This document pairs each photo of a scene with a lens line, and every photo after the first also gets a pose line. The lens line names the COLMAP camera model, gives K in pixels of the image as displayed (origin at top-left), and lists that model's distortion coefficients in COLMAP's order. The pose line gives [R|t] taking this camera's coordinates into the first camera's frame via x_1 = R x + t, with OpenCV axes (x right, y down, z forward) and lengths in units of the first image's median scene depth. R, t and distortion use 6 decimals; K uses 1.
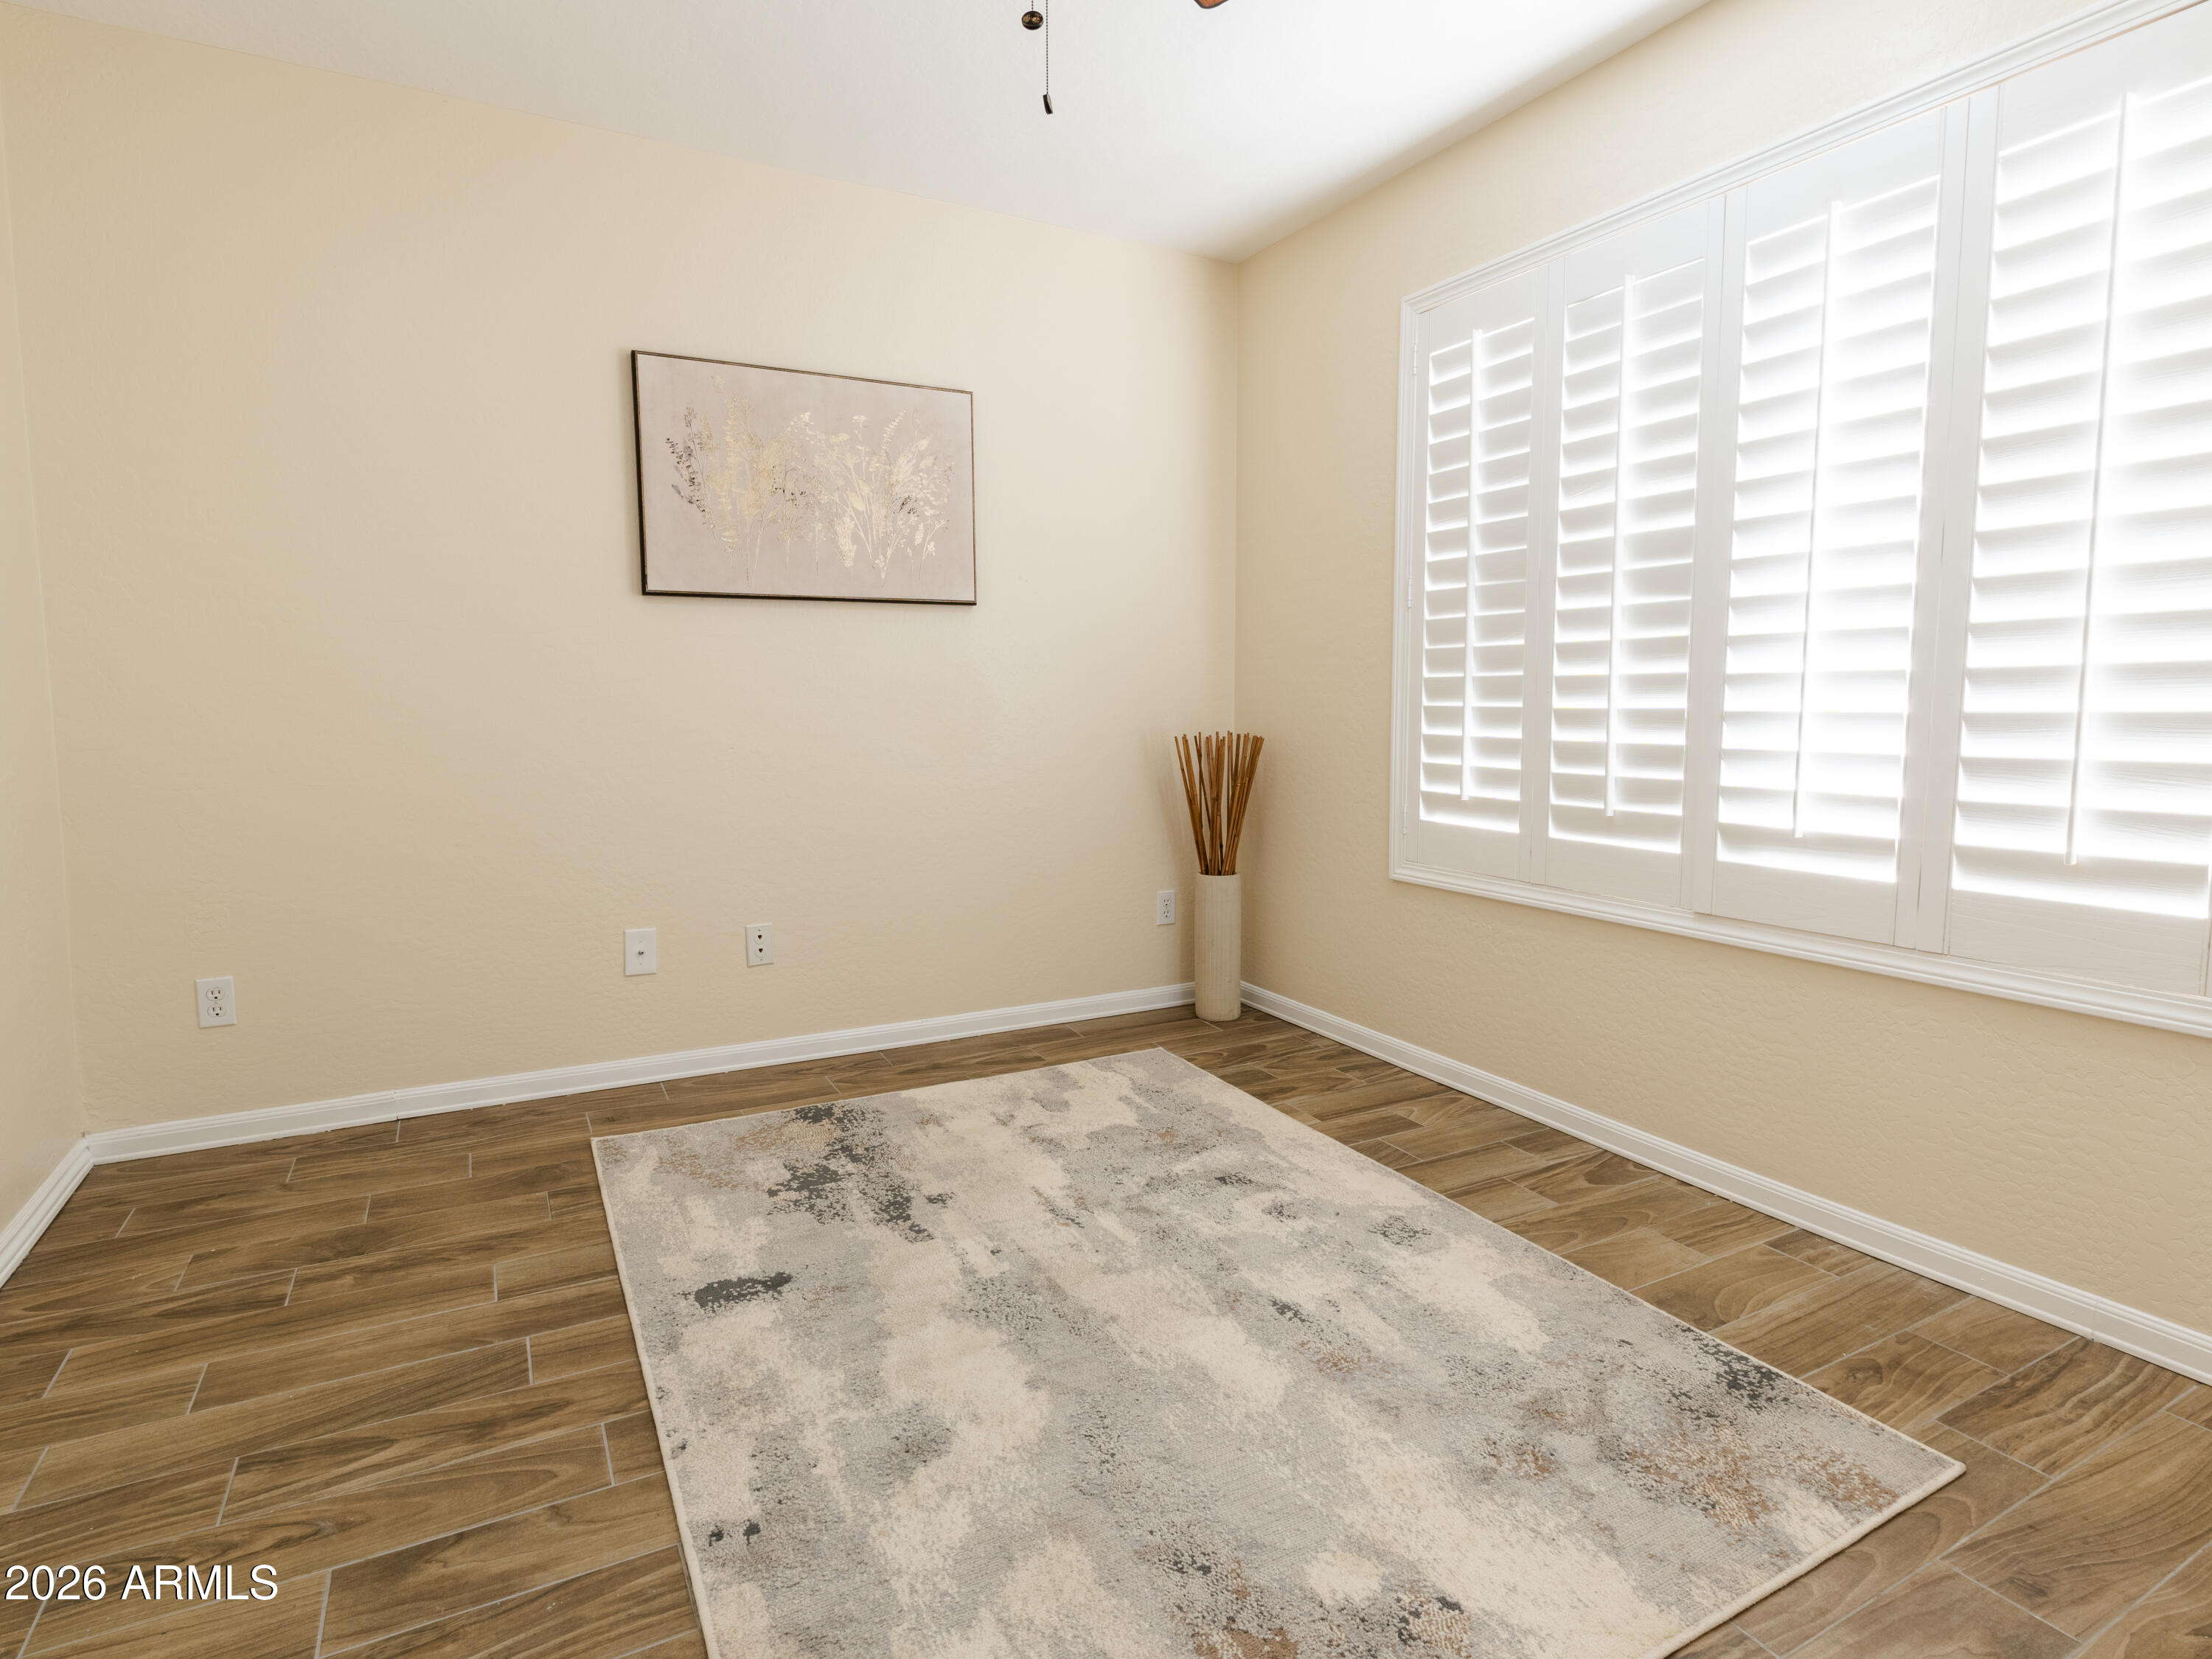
lens RADIAL K [[1167.0, 0, 1109.9], [0, 1167.0, 819.9], [0, 0, 1]] dist [-0.007955, 0.001022]
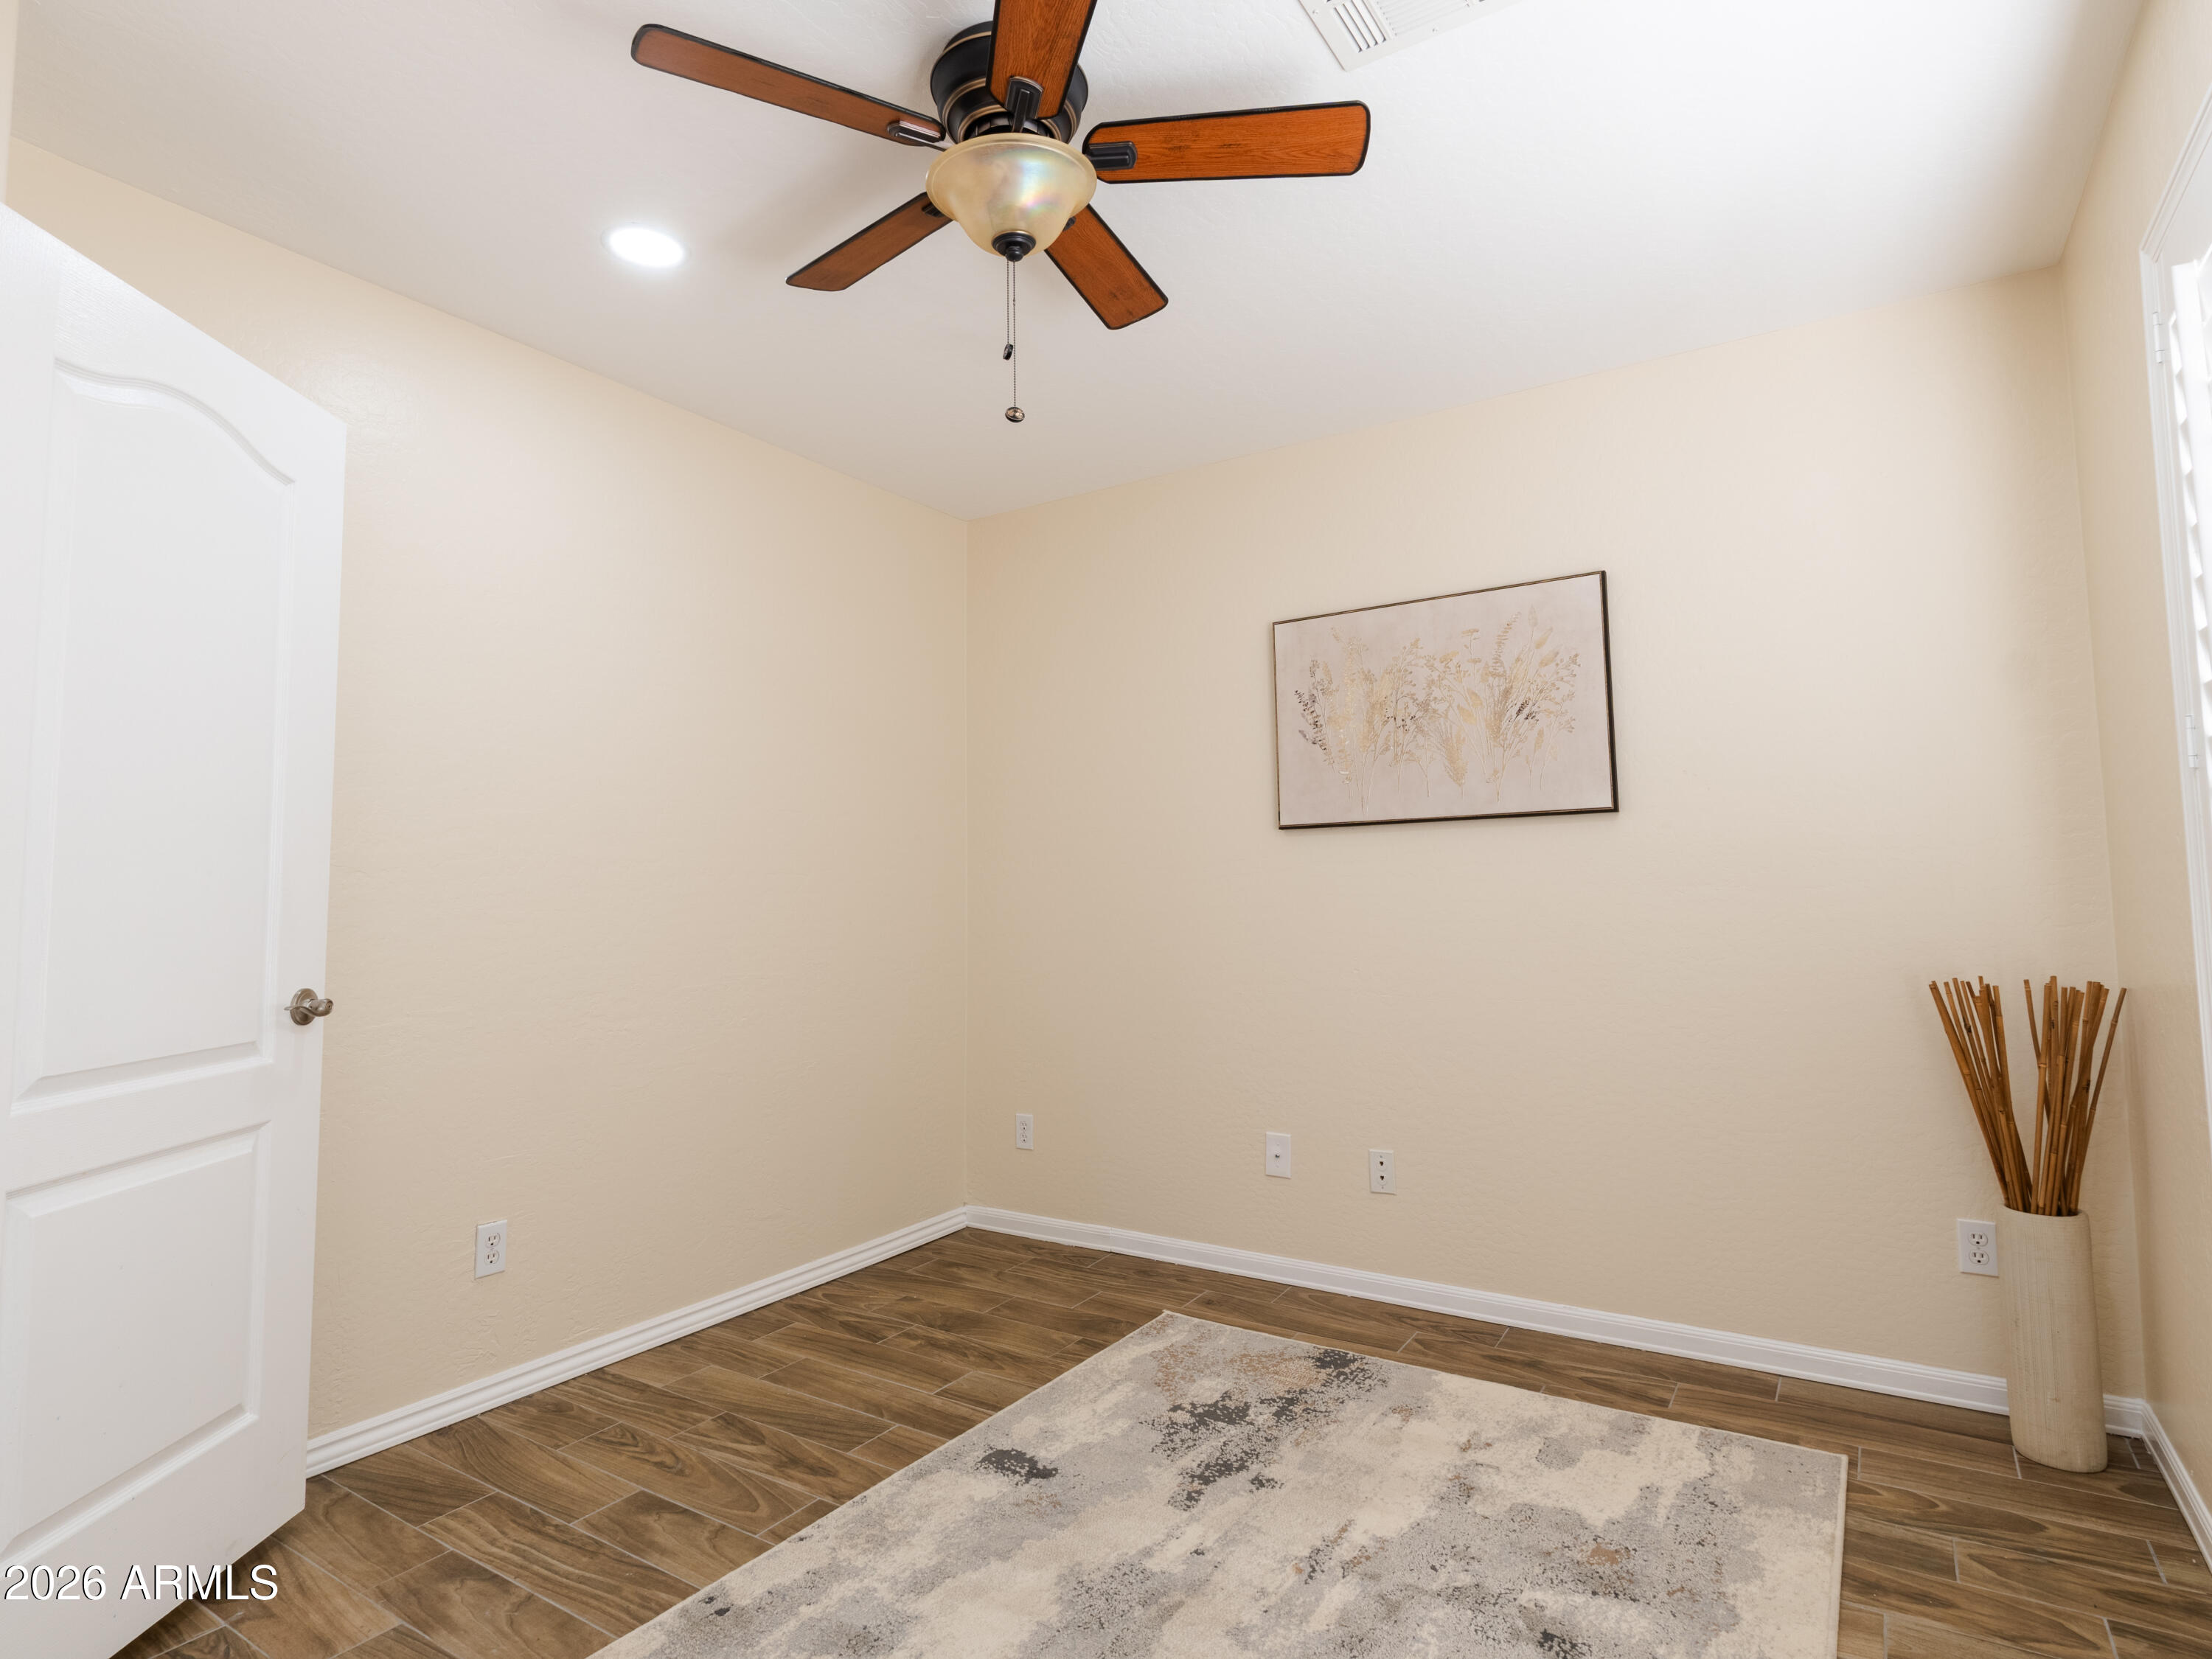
lens RADIAL K [[1167.0, 0, 1111.5], [0, 1167.0, 810.1], [0, 0, 1]] dist [-0.007955, 0.001022]
pose [[0.475902, -0.072642, -0.876493, 0.637726], [-0.078934, 0.989034, -0.124827, -0.071864], [0.875949, 0.128591, 0.464949, 0.410482]]
